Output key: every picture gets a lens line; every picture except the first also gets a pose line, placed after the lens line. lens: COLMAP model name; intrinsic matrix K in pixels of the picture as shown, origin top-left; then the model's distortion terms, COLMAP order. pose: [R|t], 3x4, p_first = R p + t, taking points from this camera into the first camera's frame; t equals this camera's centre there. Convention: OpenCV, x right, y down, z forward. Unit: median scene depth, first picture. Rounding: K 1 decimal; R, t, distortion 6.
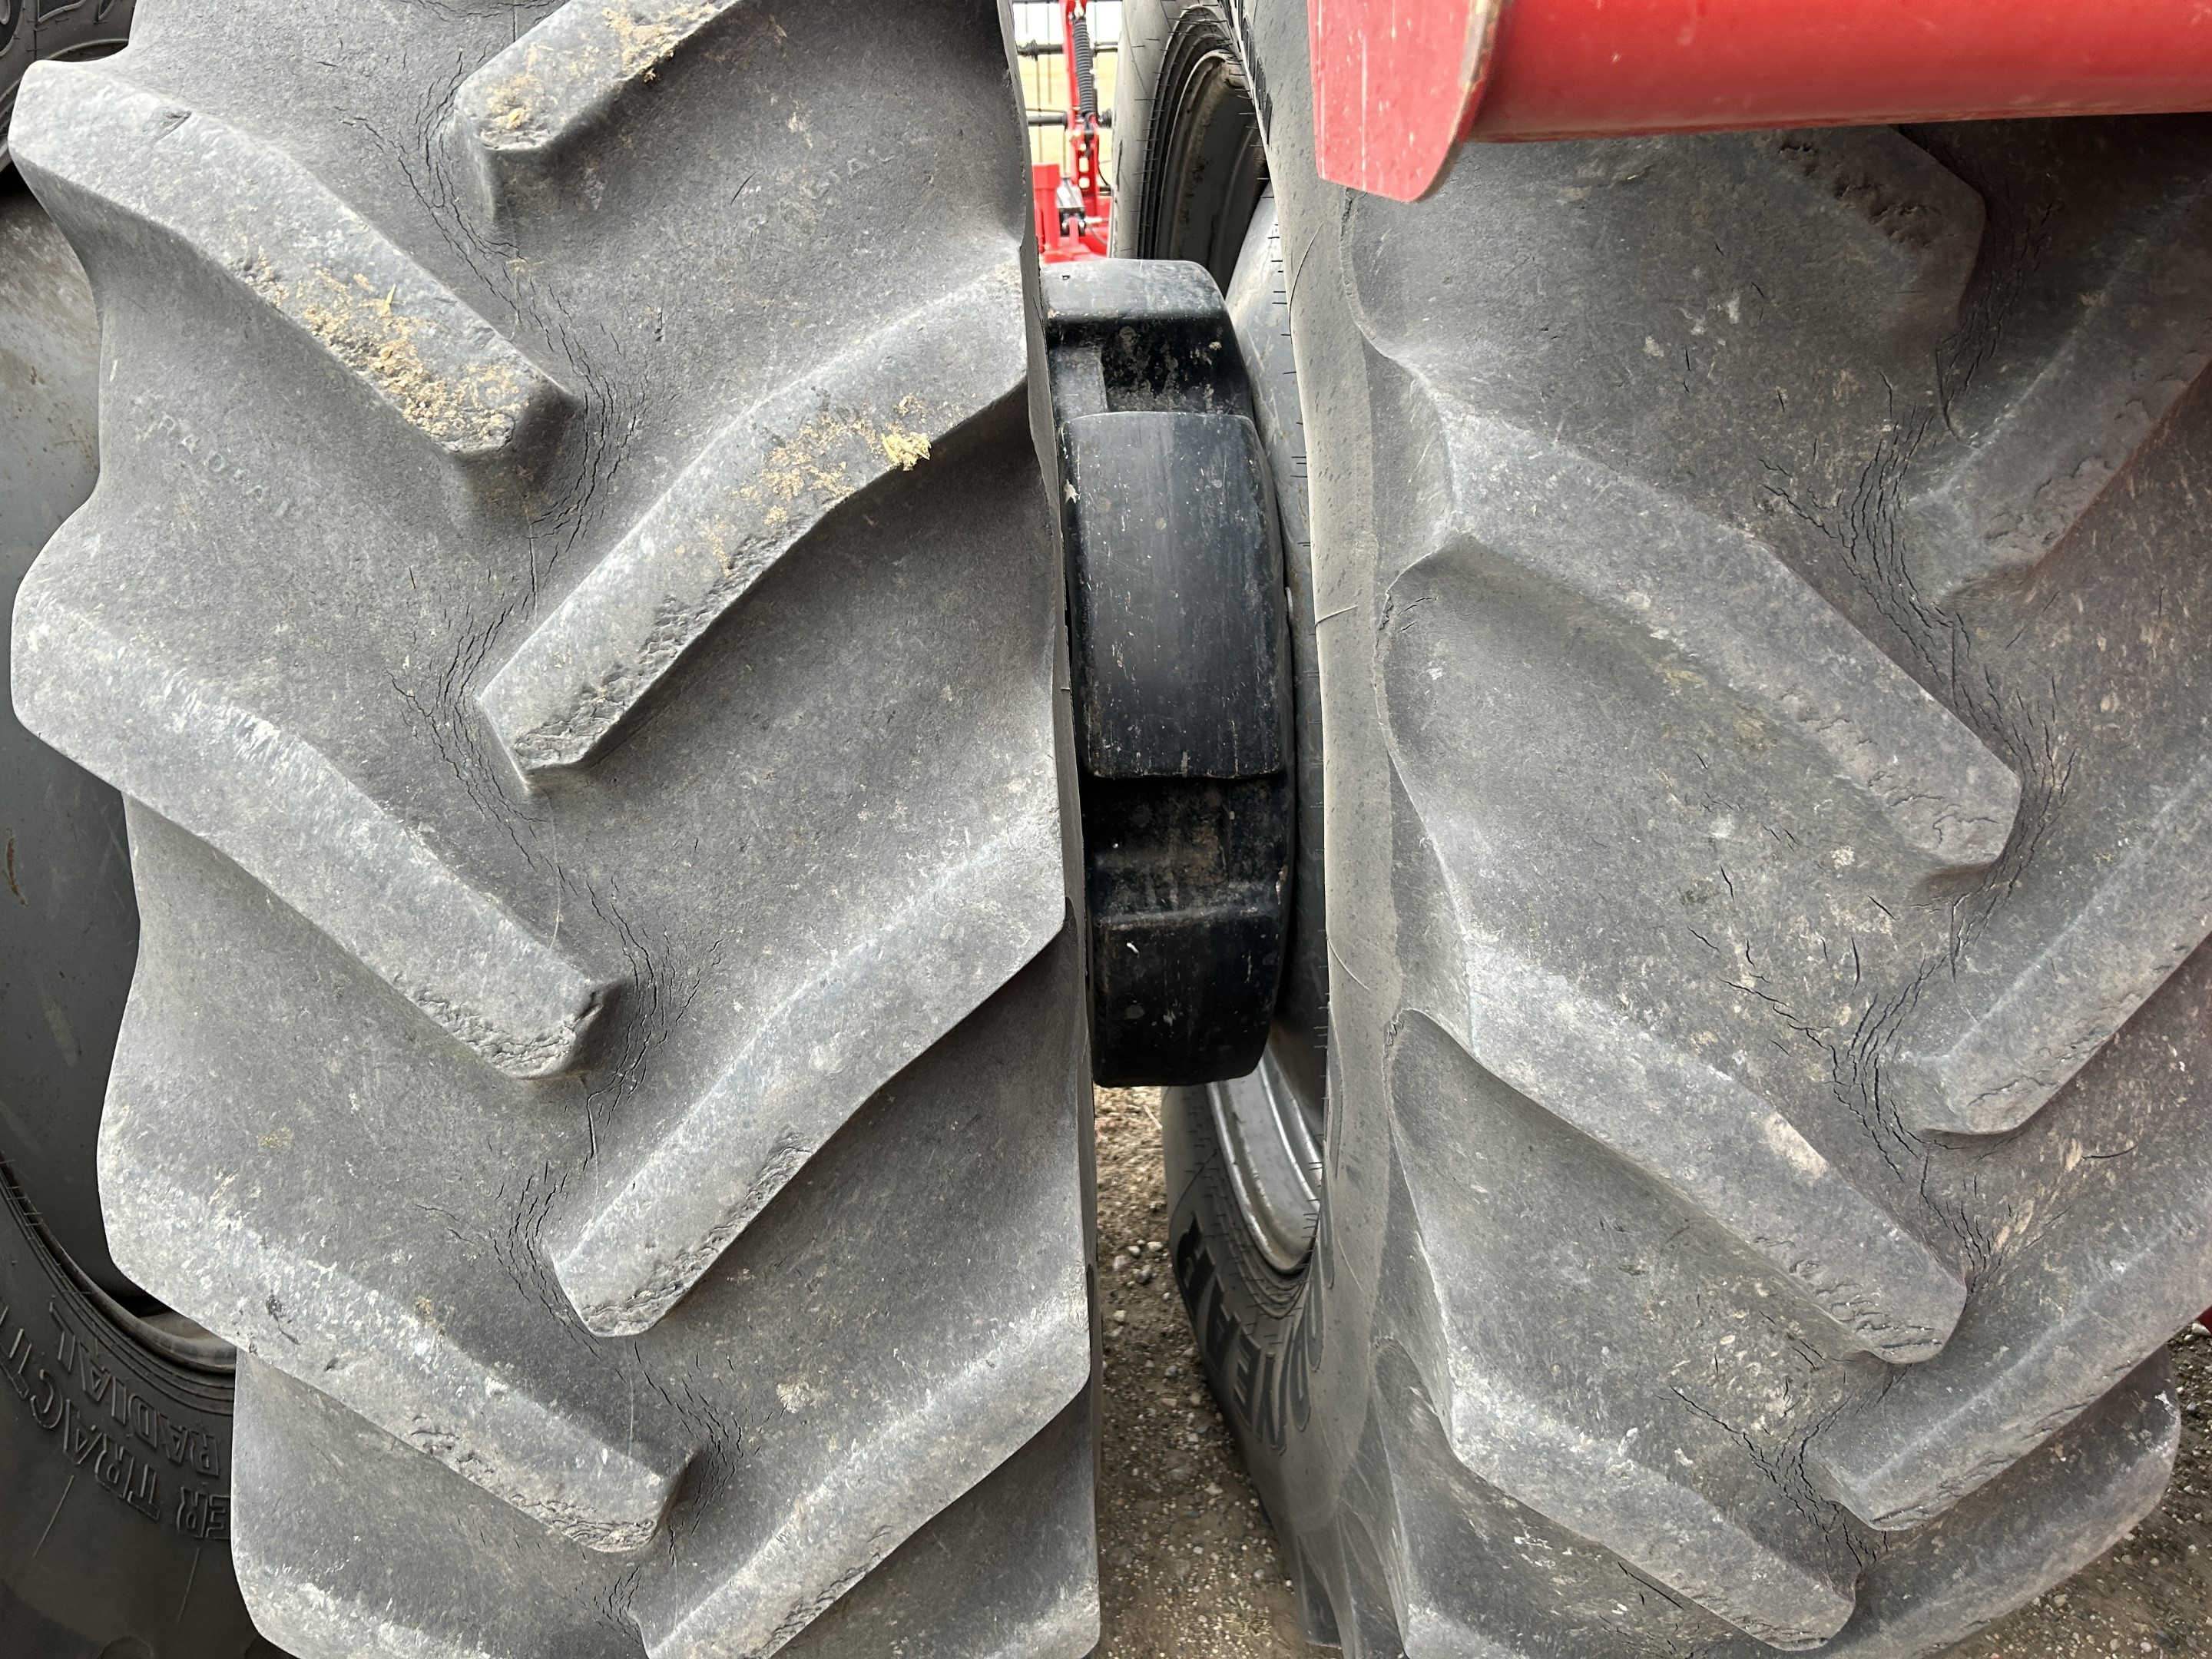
lens RADIAL K [[1631.9, 0, 1106.0], [0, 1631.9, 829.5], [0, 0, 1]] dist [0.068394, -0.068709]
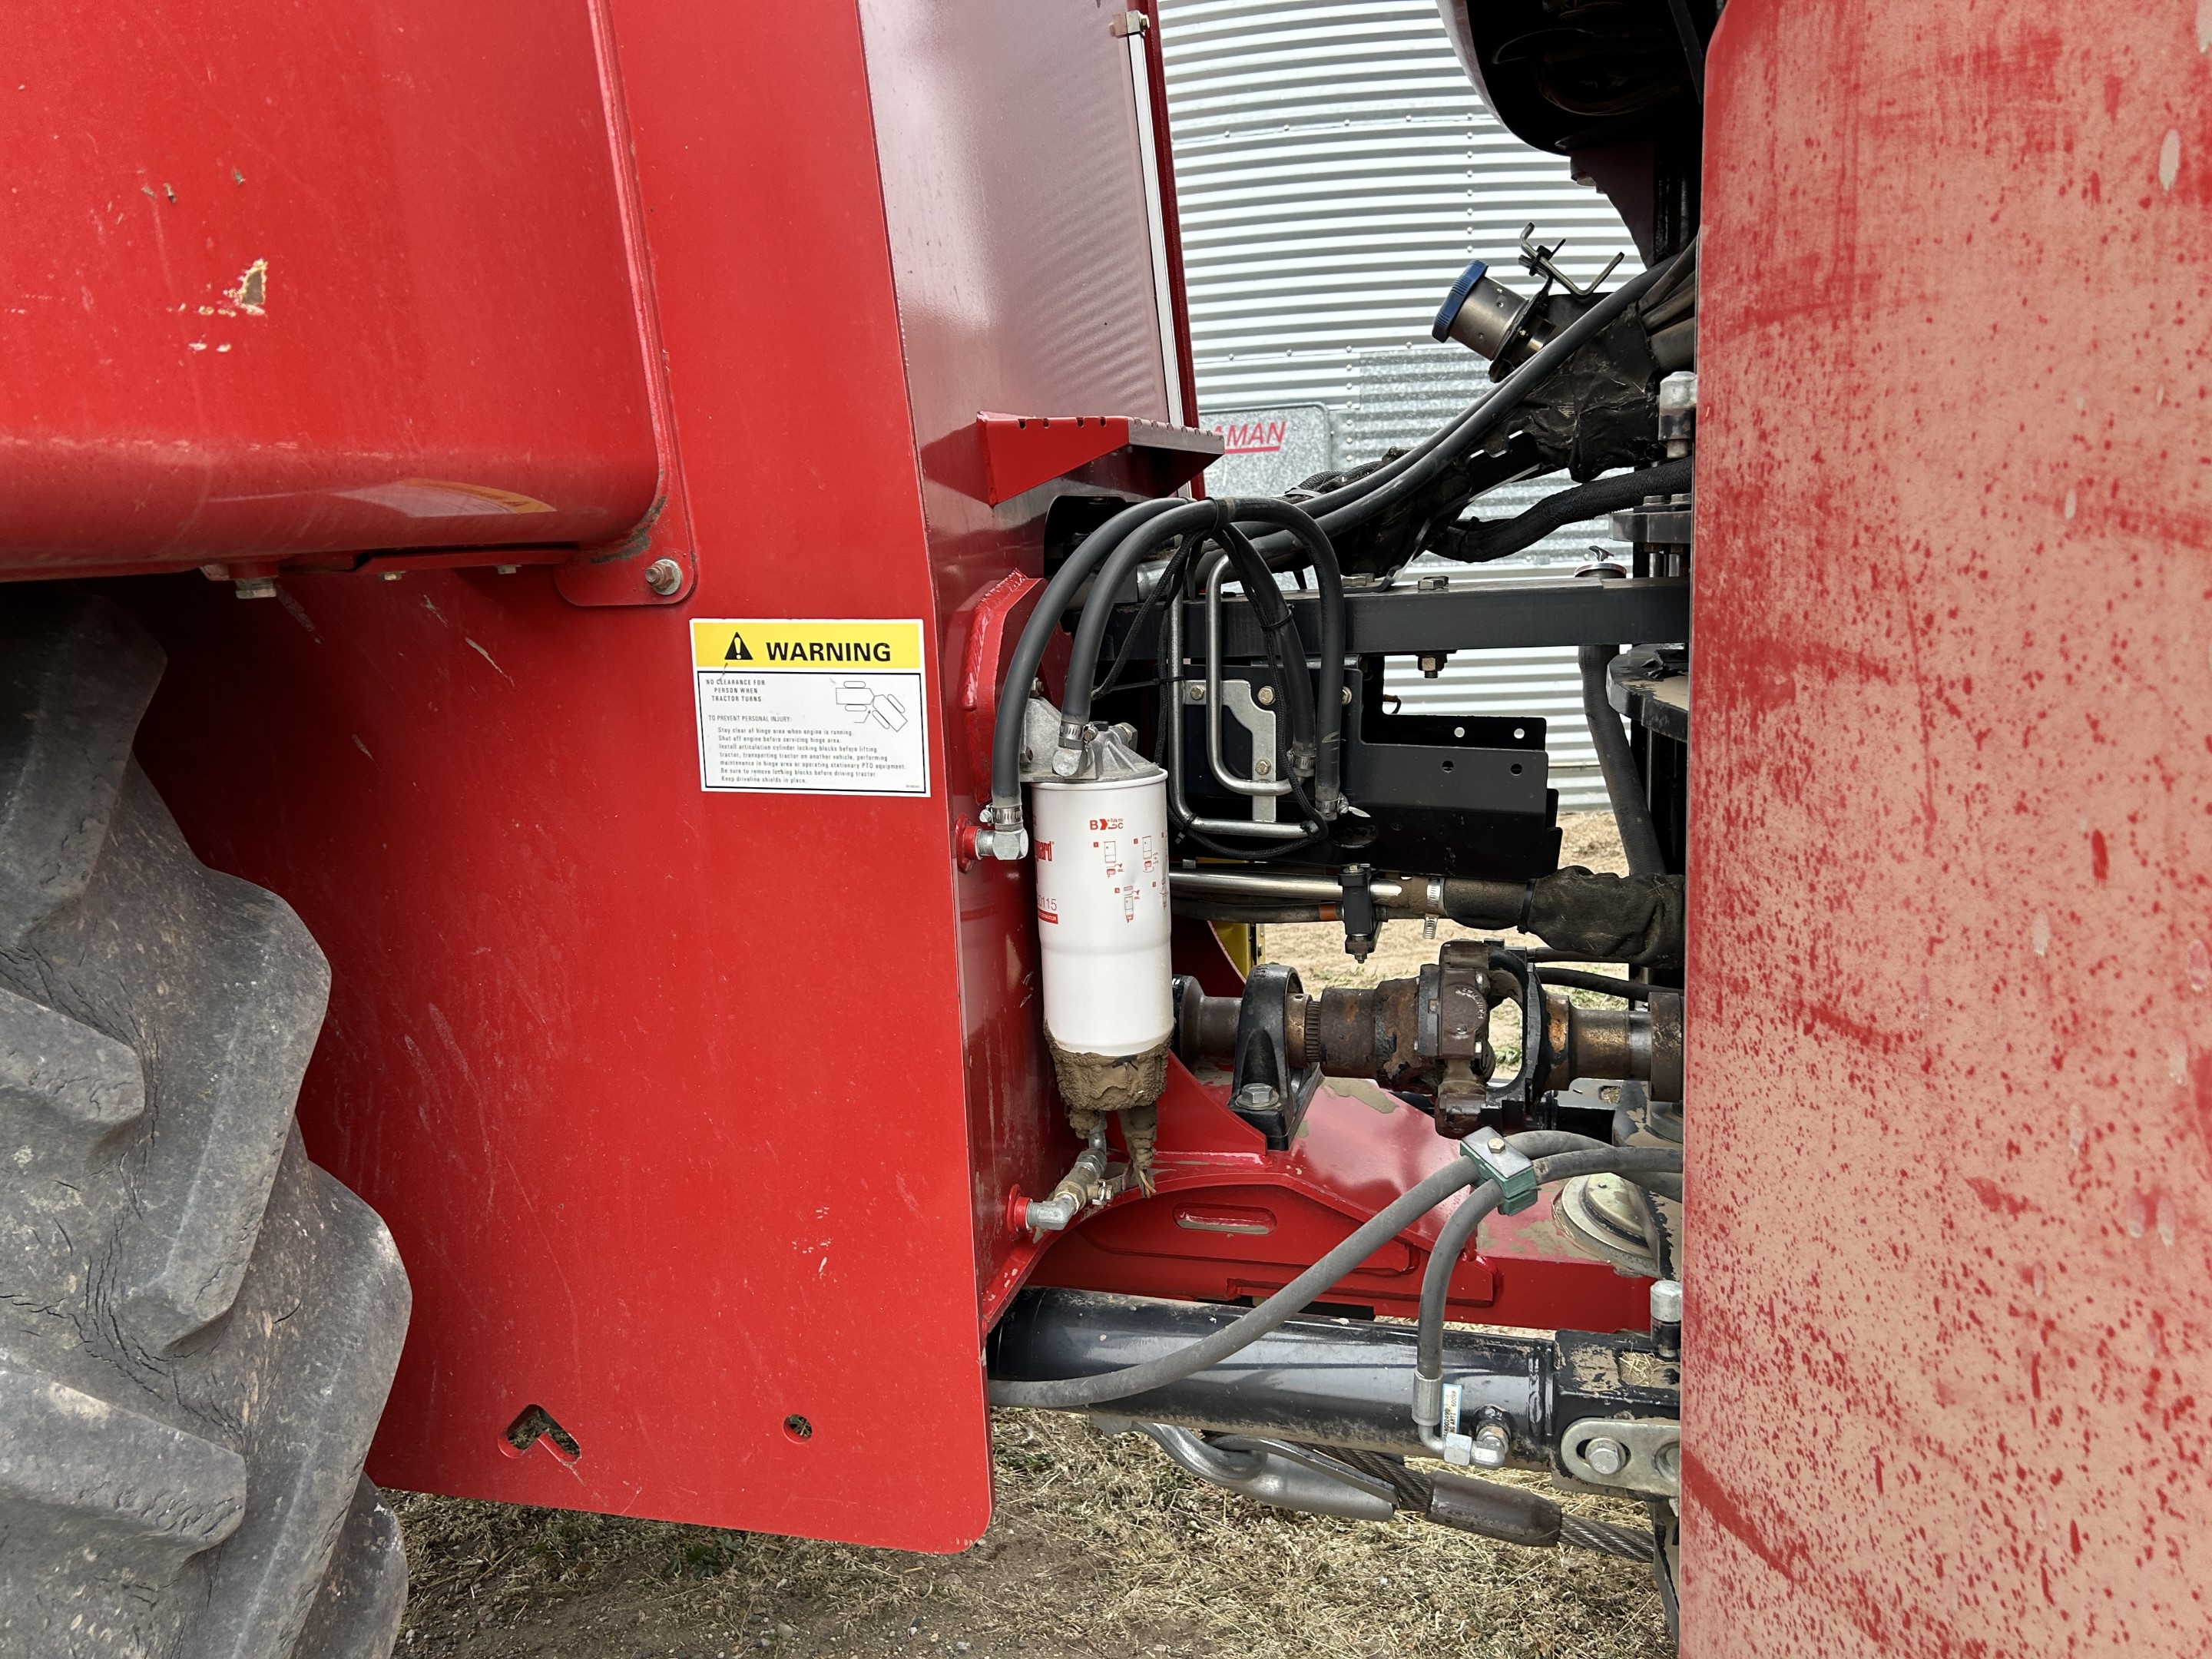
lens RADIAL K [[1631.9, 0, 1106.0], [0, 1631.9, 829.5], [0, 0, 1]] dist [0.068394, -0.068709]
pose [[0.345510, -0.147211, 0.926797, -0.356709], [0.410743, 0.911713, -0.008310, 0.130610], [-0.843749, 0.383546, 0.375472, -0.204493]]
